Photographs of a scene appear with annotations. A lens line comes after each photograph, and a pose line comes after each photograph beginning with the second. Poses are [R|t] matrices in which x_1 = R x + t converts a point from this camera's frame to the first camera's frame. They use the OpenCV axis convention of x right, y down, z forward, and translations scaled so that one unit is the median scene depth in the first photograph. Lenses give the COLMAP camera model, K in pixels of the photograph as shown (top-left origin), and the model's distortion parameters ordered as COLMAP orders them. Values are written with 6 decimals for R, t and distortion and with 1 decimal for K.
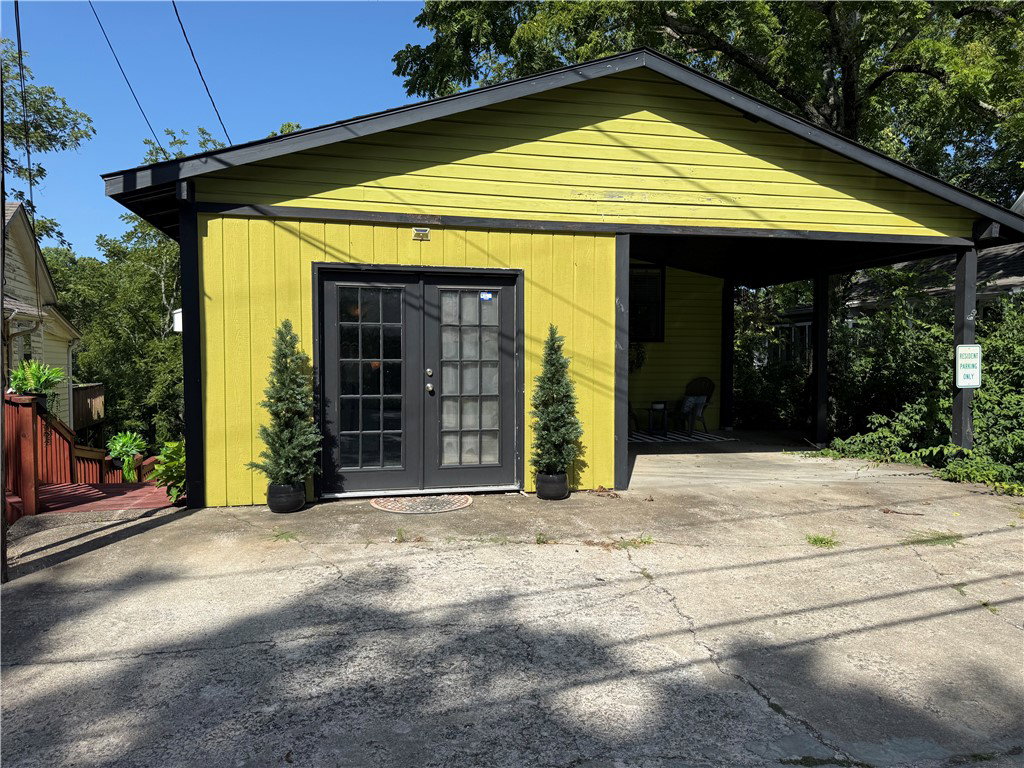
lens RADIAL K [[719.5, 0, 515.1], [0, 719.5, 388.8], [0, 0, 1]] dist [0.013522, 0.003266]
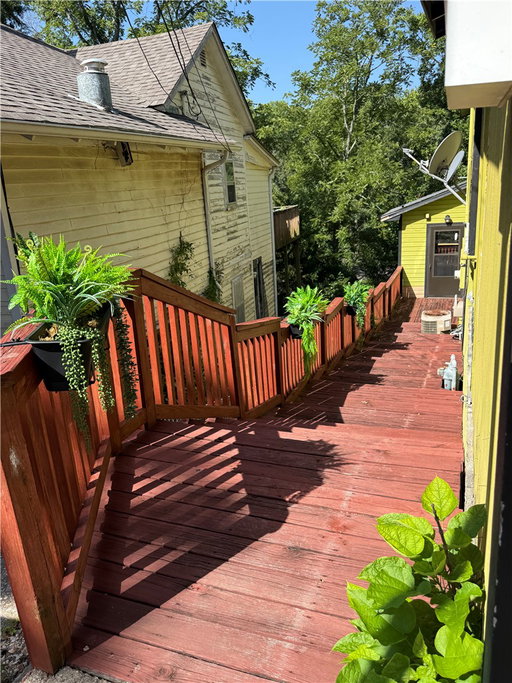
lens RADIAL K [[515.6, 0, 255.0], [0, 515.6, 342.3], [0, 0, 1]] dist [0.011130, -0.000561]
pose [[0.815411, 0.113707, -0.567605, -0.131332], [0.047990, 0.963866, 0.262030, -0.015722], [0.576890, -0.240902, 0.780490, 0.261947]]
